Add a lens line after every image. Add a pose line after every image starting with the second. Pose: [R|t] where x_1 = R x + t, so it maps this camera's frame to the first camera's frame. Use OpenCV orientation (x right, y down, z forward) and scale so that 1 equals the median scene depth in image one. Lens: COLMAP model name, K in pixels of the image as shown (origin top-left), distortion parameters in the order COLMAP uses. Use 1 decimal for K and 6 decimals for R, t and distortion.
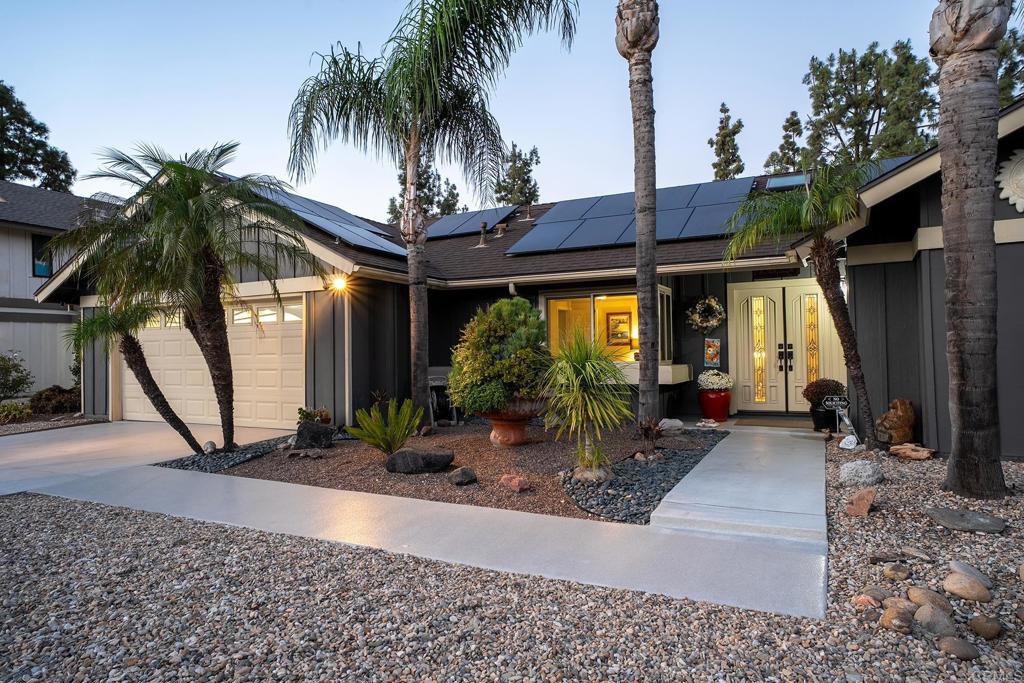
lens RADIAL K [[636.3, 0, 512.0], [0, 636.3, 341.5], [0, 0, 1]] dist [-0.001020, -0.001022]
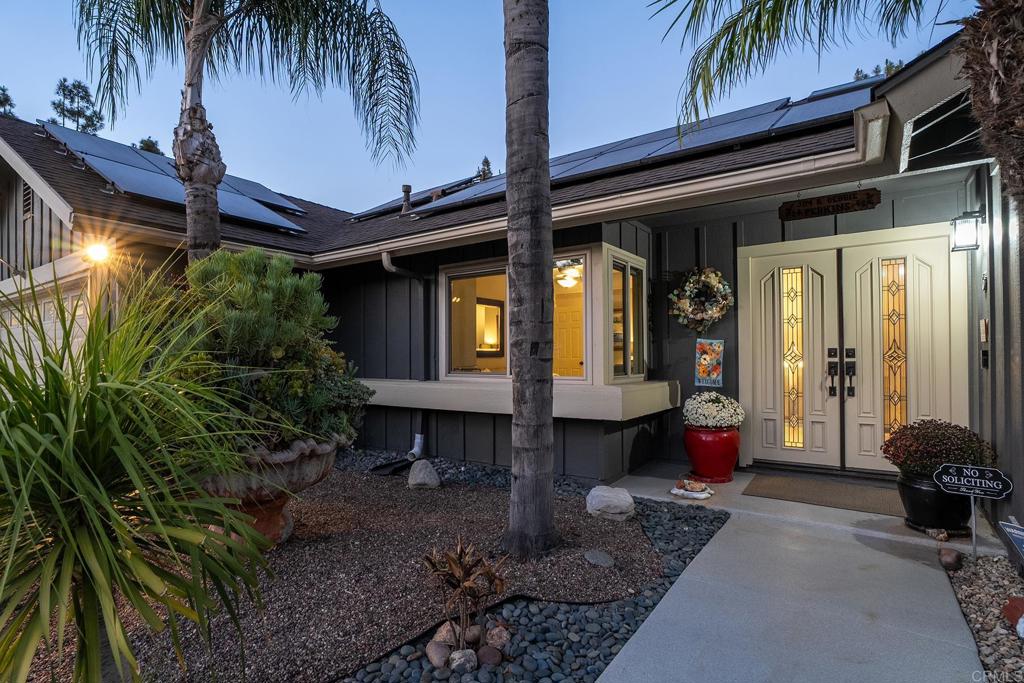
lens RADIAL K [[515.2, 0, 514.1], [0, 515.2, 354.3], [0, 0, 1]] dist [-0.022357, 0.000370]
pose [[0.989950, 0.006554, -0.141269, 0.204321], [-0.004721, 0.999900, 0.013309, 0.004167], [0.141342, -0.012508, 0.989882, 0.505429]]
